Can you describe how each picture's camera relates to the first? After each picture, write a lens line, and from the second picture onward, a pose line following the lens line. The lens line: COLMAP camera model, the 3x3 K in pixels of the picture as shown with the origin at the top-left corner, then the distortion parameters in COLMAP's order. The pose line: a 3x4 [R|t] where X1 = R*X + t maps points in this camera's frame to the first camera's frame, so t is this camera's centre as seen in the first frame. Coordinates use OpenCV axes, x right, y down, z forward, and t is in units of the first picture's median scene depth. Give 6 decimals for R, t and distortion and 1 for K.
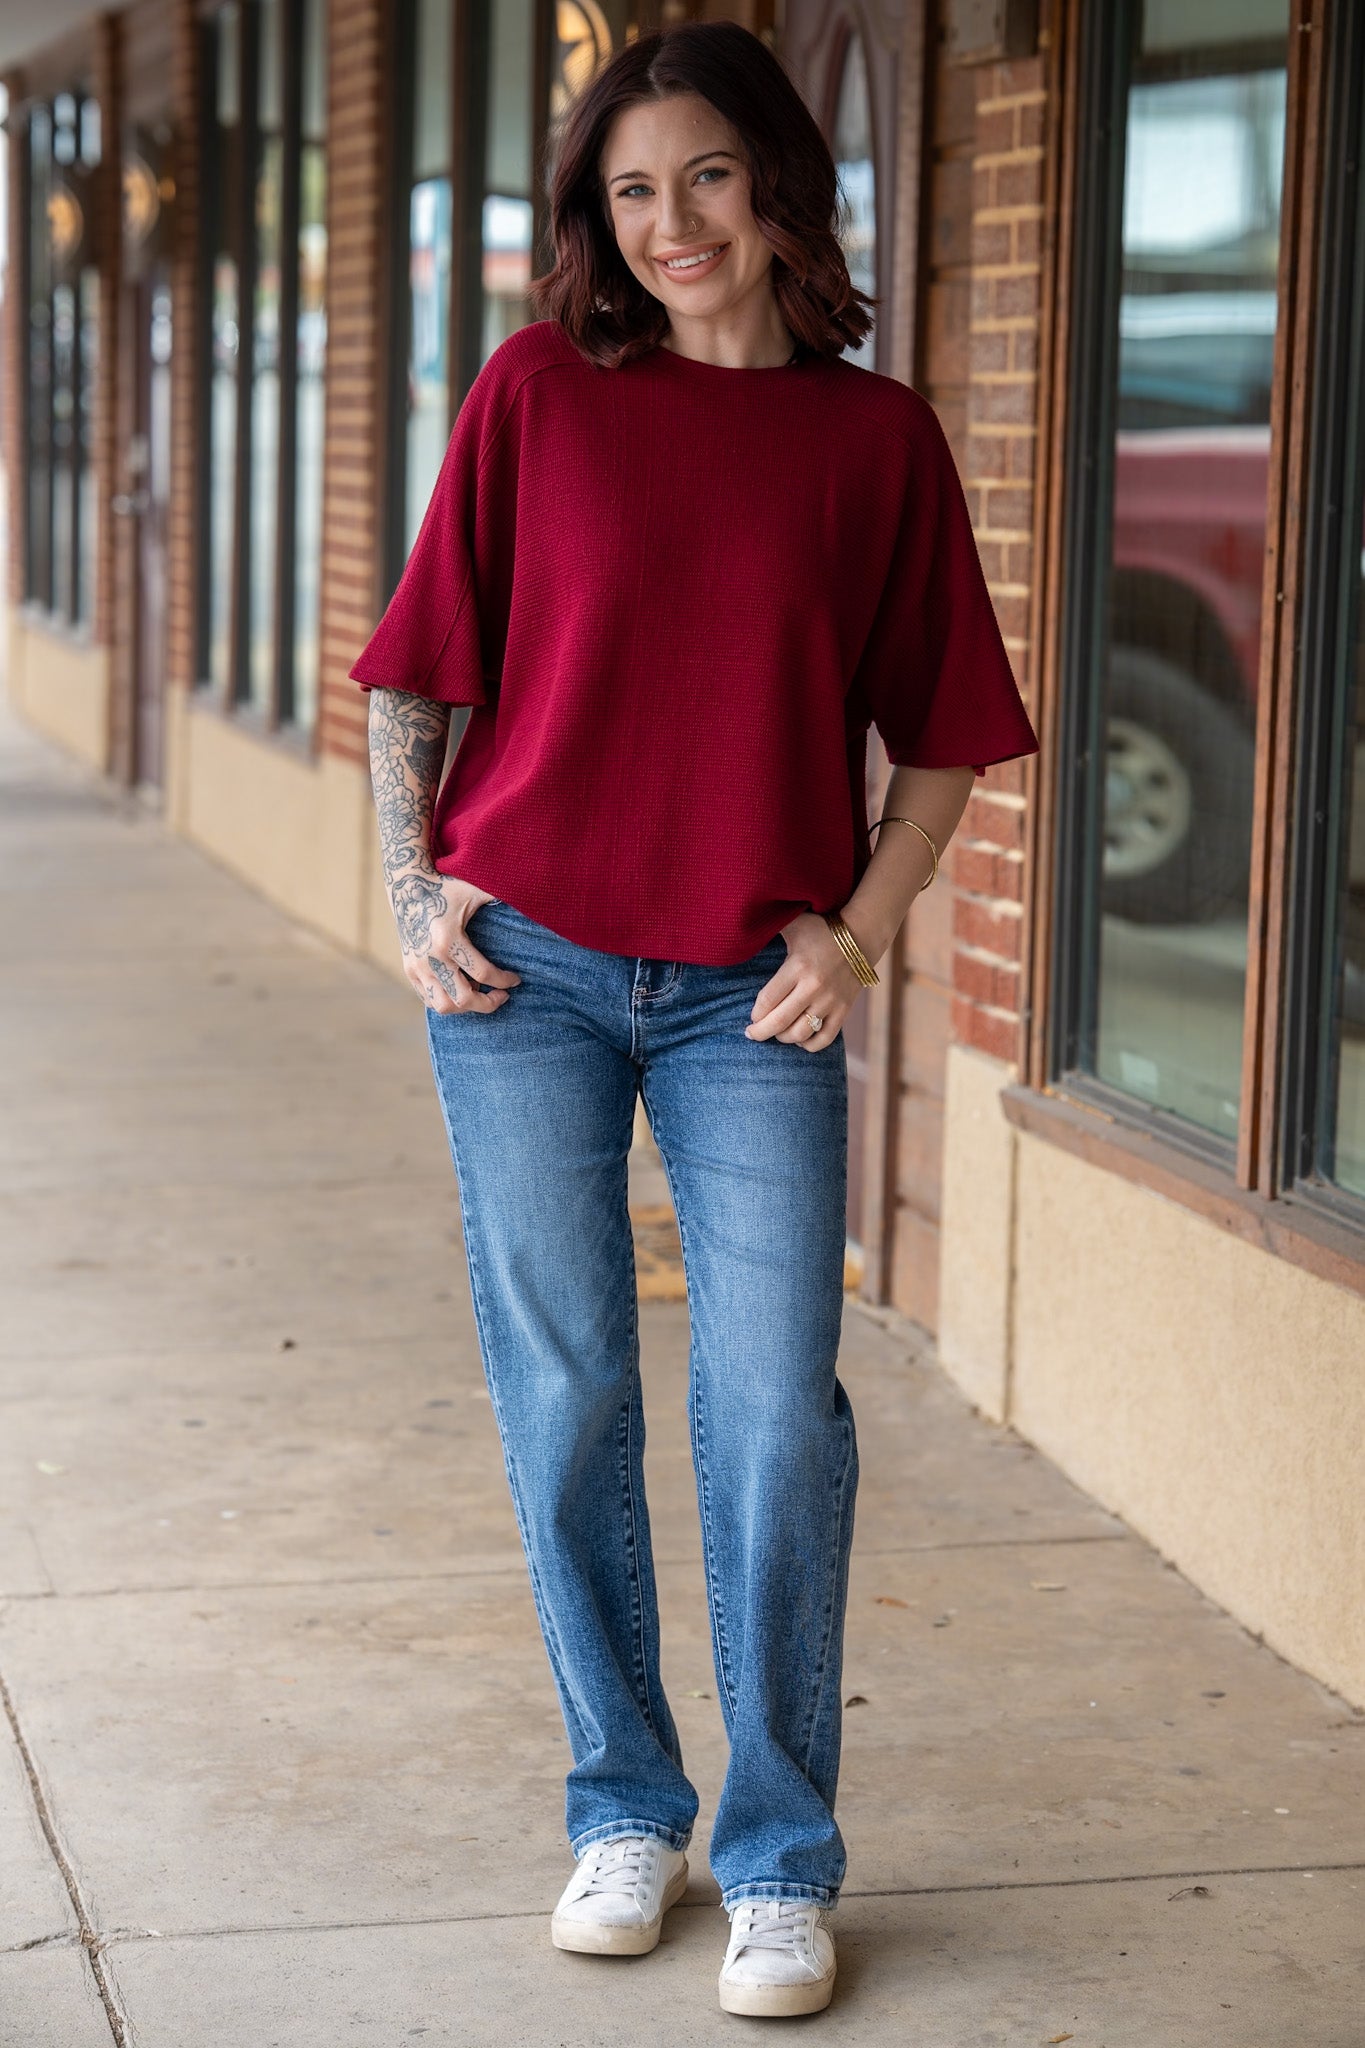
lens RADIAL K [[5745.7, 0, 682.5], [0, 5745.7, 1024.0], [0, 0, 1]] dist [0.264333, -0.892018]
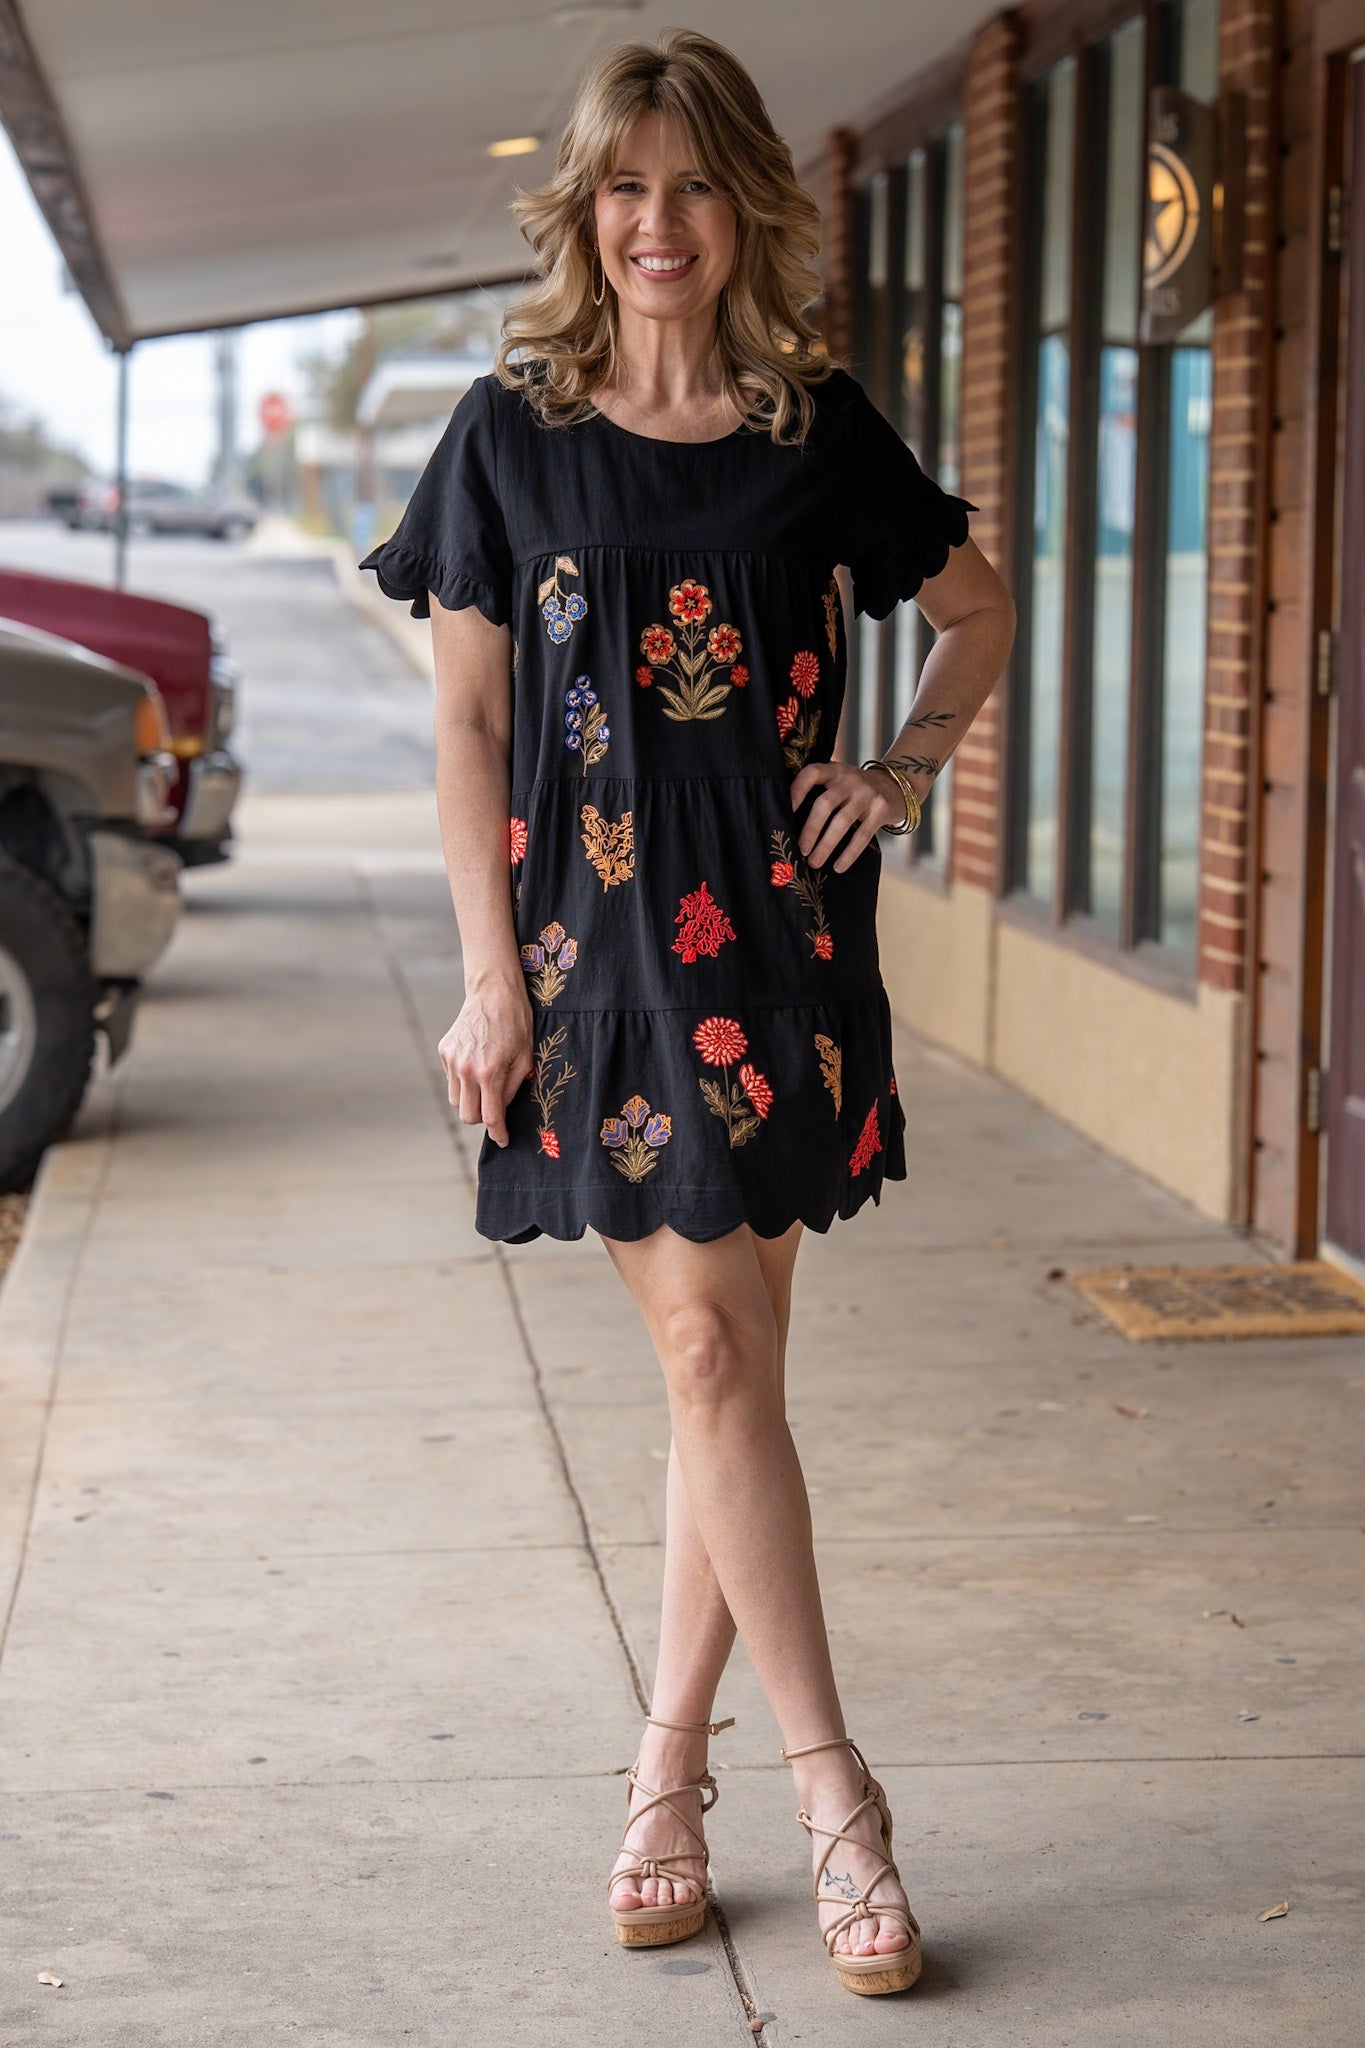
lens RADIAL K [[5745.7, 0, 682.5], [0, 5745.7, 1024.0], [0, 0, 1]] dist [0.264333, -0.892018]
pose [[0.993370, 0.000339, -0.114964, 0.025984], [-0.003498, 0.999622, -0.027279, 0.023365], [0.114911, 0.027500, 0.992995, -0.135627]]
